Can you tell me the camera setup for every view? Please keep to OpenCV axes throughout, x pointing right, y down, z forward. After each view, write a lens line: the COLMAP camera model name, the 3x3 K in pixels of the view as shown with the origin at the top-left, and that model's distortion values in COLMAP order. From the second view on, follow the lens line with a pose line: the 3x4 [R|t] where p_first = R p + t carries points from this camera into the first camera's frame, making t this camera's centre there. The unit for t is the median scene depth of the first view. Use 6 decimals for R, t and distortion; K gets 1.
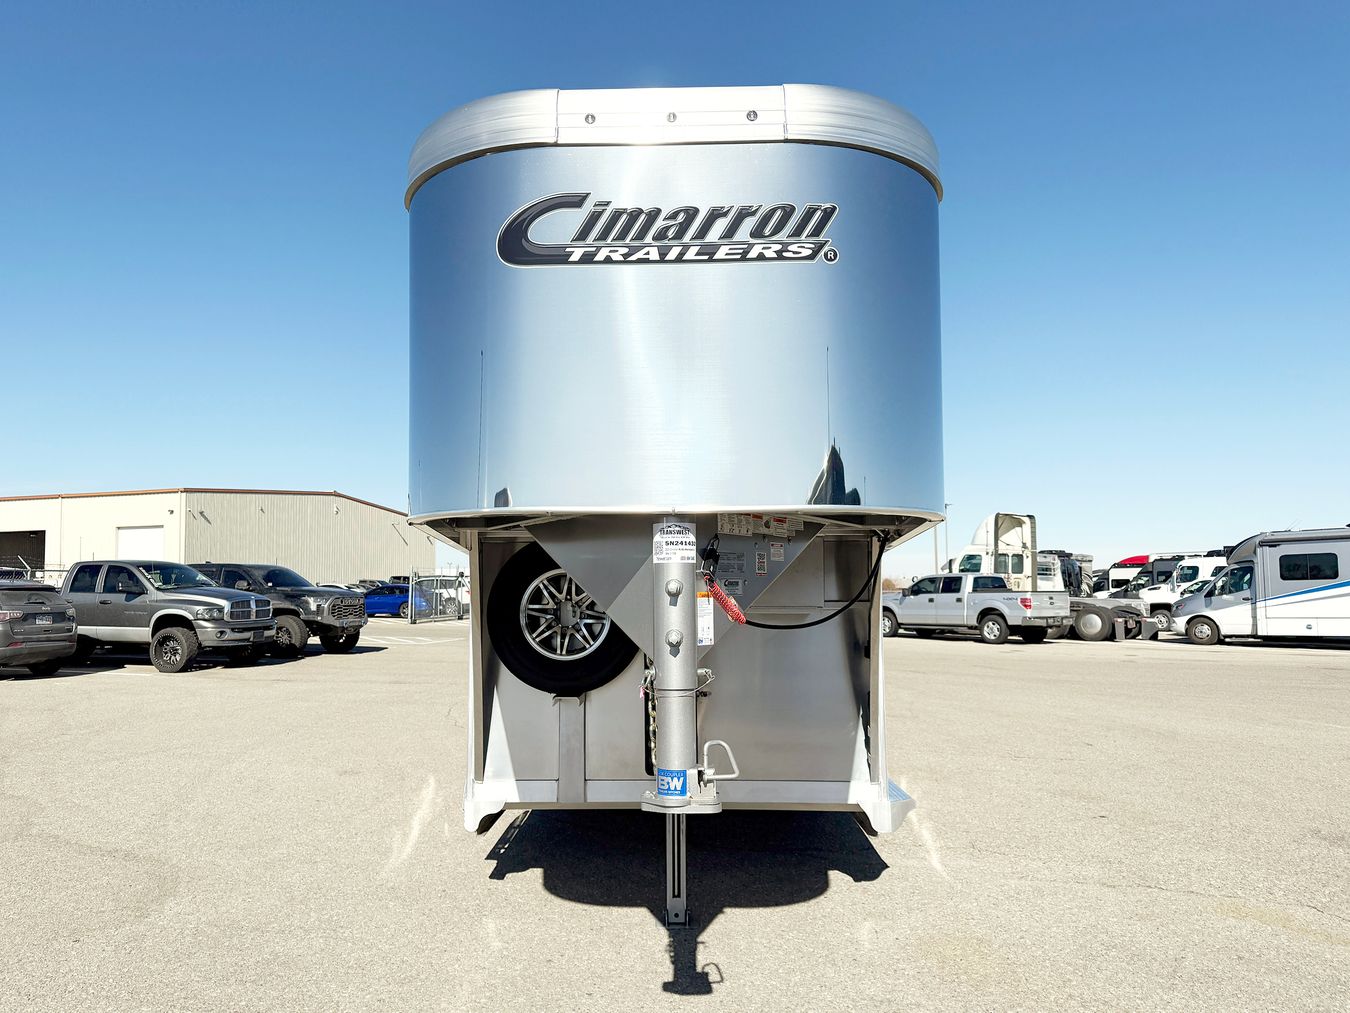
lens RADIAL K [[950.2, 0, 673.5], [0, 950.2, 458.0], [0, 0, 1]] dist [0.015332, -0.001685]
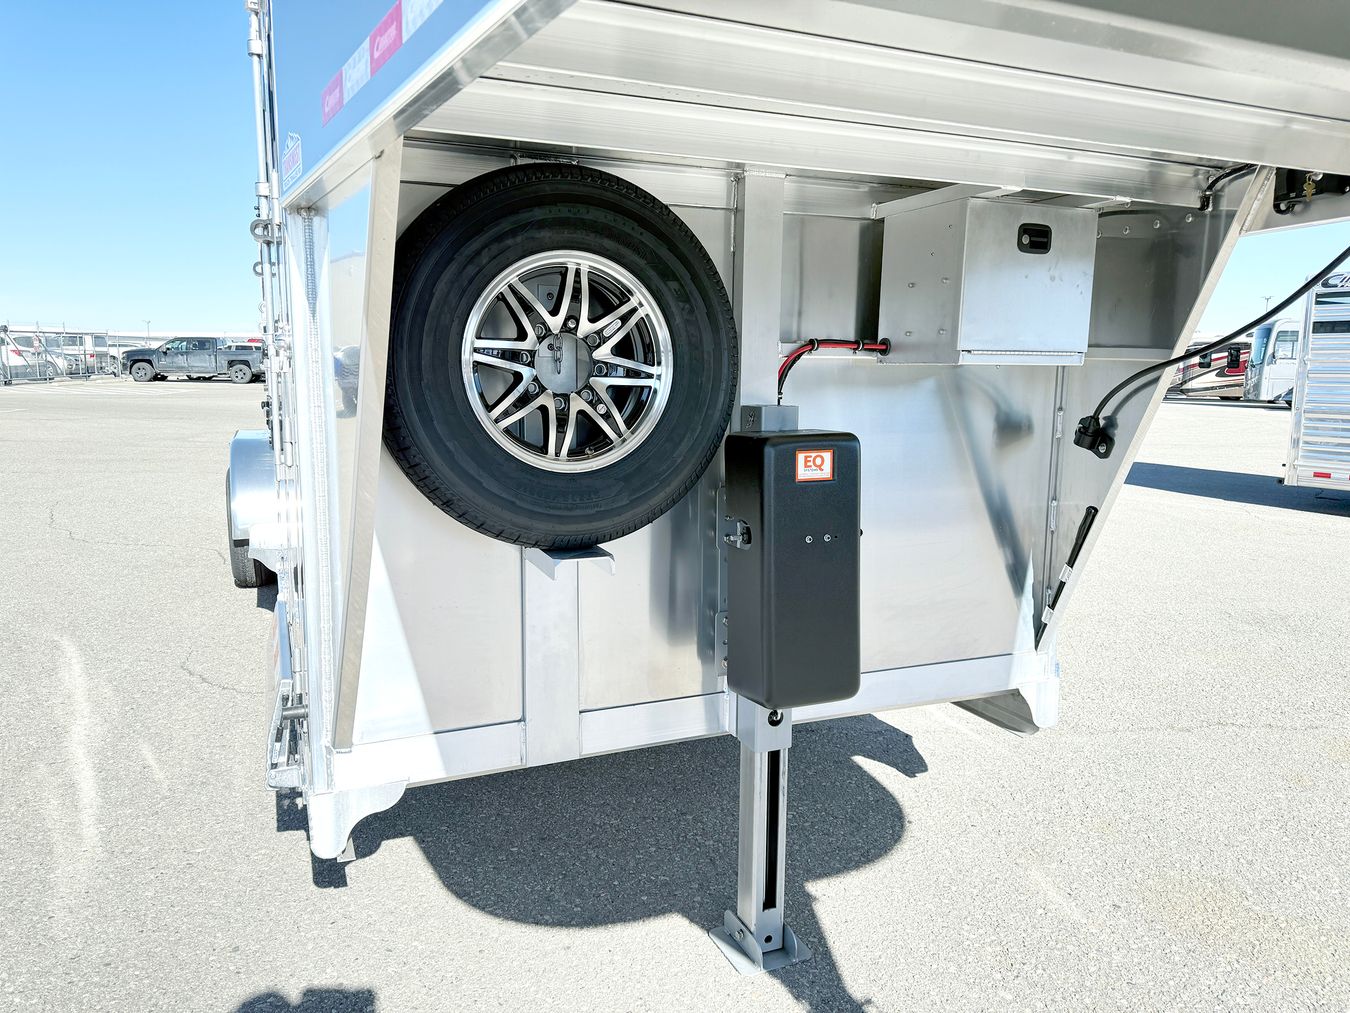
lens RADIAL K [[950.2, 0, 673.5], [0, 950.2, 458.0], [0, 0, 1]] dist [0.015332, -0.001685]
pose [[0.918946, -0.024543, 0.393619, -0.234821], [-0.072694, 0.970420, 0.230218, 0.104320], [-0.387626, -0.240172, 0.889979, 0.597272]]
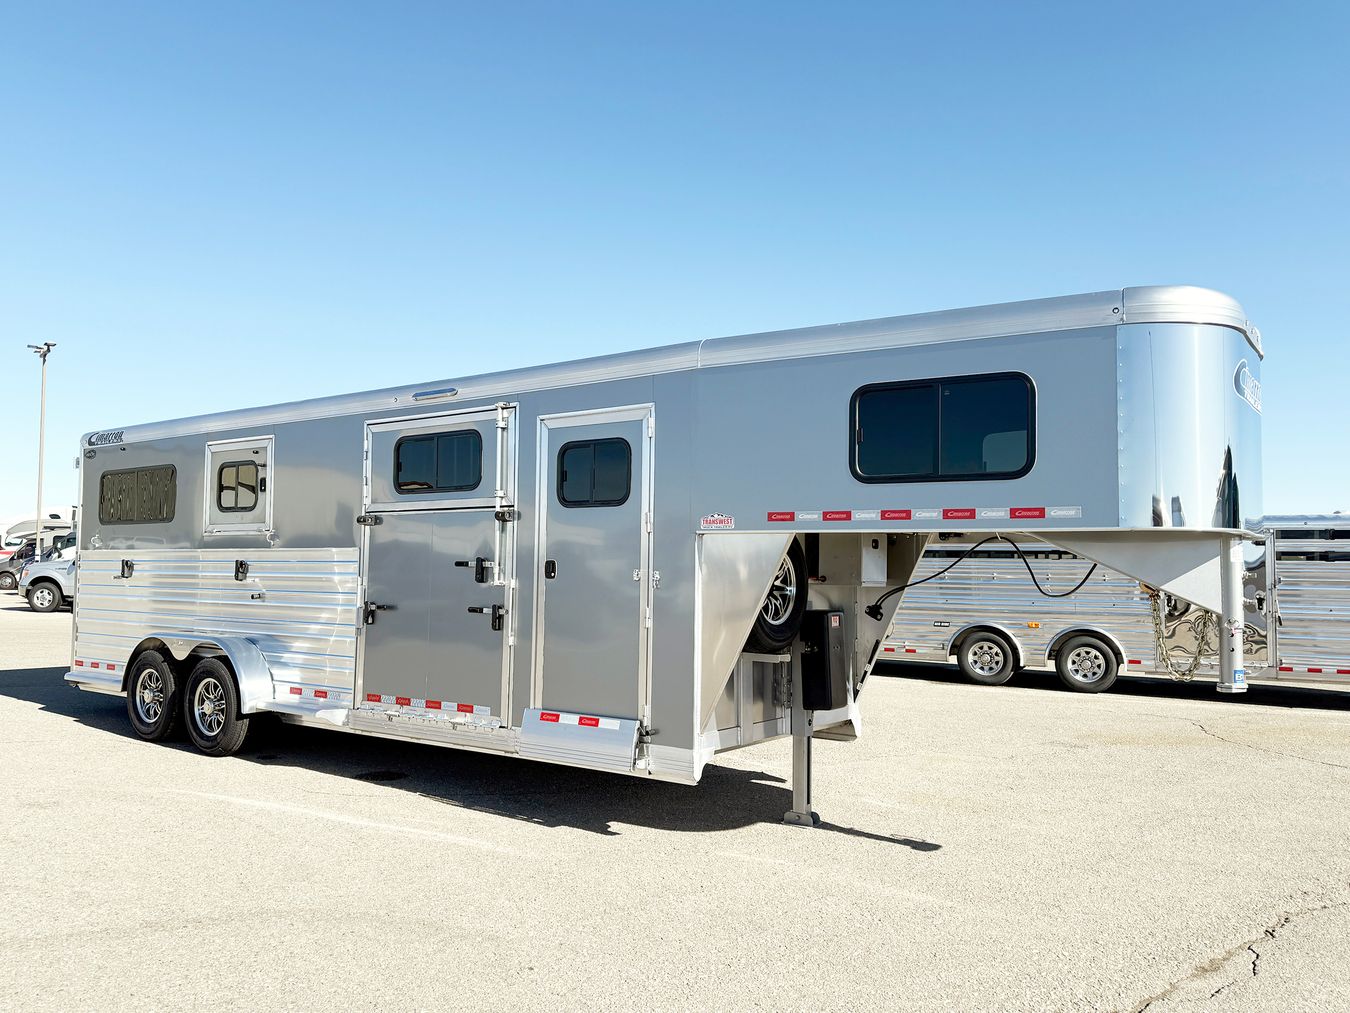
lens RADIAL K [[950.2, 0, 673.5], [0, 950.2, 458.0], [0, 0, 1]] dist [0.015332, -0.001685]
pose [[0.590628, 0.114730, 0.798747, -1.148224], [-0.141791, 0.989196, -0.037239, 0.067131], [-0.794389, -0.091261, 0.600514, 0.396927]]
